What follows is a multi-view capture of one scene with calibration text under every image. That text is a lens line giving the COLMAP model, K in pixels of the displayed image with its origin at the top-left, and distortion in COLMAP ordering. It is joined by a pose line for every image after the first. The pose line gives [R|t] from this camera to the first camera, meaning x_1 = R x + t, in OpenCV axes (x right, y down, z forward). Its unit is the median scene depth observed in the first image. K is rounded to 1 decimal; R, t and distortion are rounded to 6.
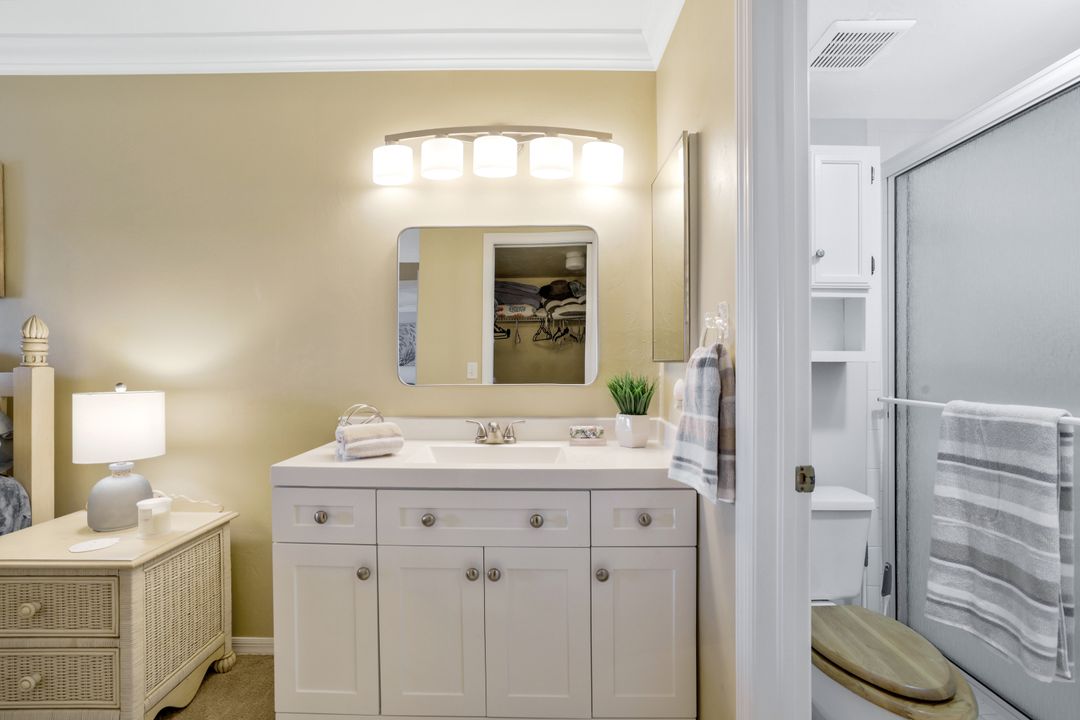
lens RADIAL K [[466.0, 0, 534.5], [0, 466.0, 356.3], [0, 0, 1]] dist [-0.048730, 0.019261]
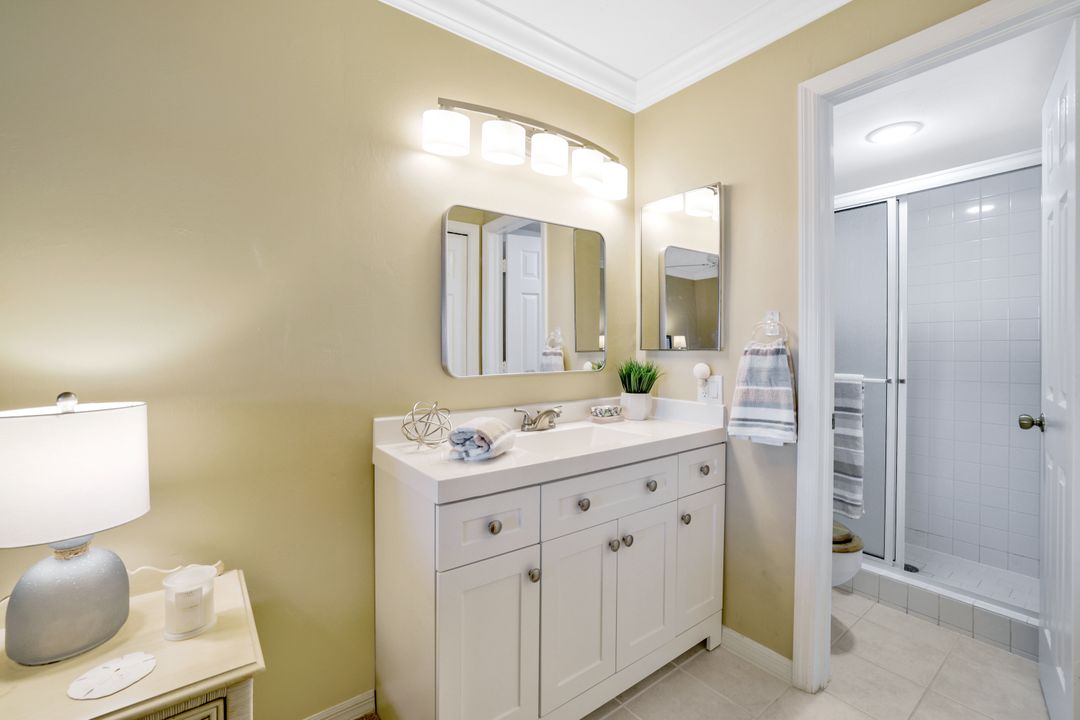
lens RADIAL K [[476.9, 0, 535.5], [0, 476.9, 341.0], [0, 0, 1]] dist [-0.010896, 0.000799]
pose [[0.791125, 0.007062, 0.611614, -0.783187], [-0.006117, 0.999975, -0.003634, -0.006837], [-0.611624, -0.000866, 0.791148, 0.171691]]
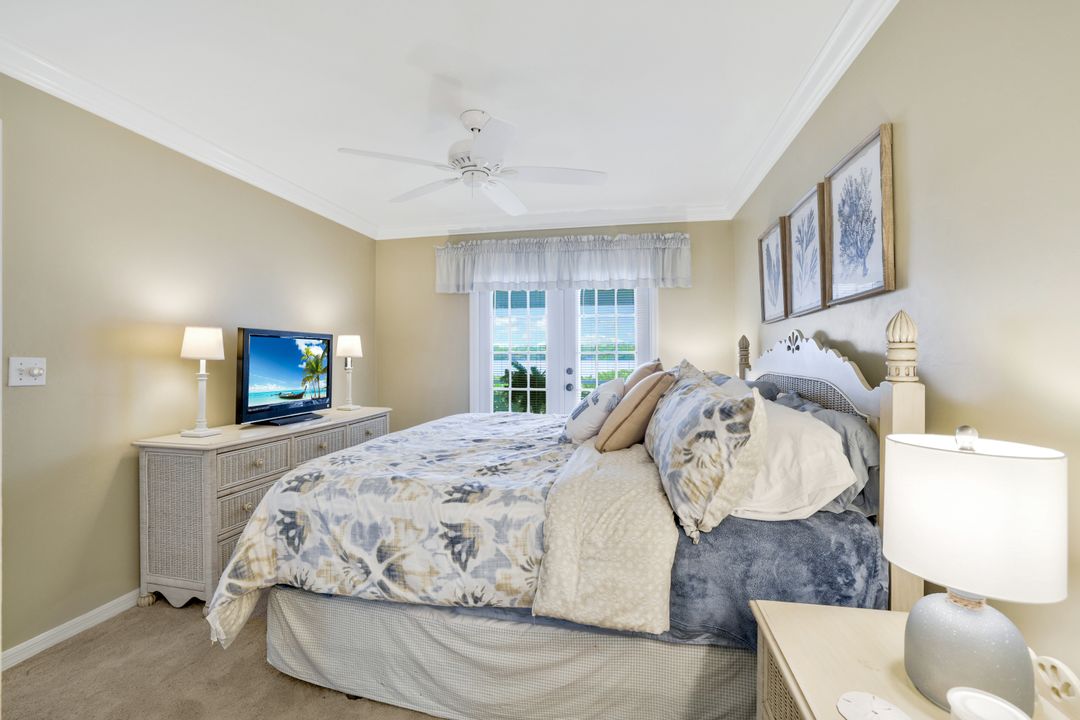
lens RADIAL K [[467.1, 0, 534.3], [0, 467.1, 359.3], [0, 0, 1]] dist [-0.048400, 0.019093]
pose [[-0.191707, 0.013919, -0.981353, -0.298782], [0.016484, 0.999804, 0.010960, -0.032133], [0.981314, -0.014076, -0.191899, 0.591730]]
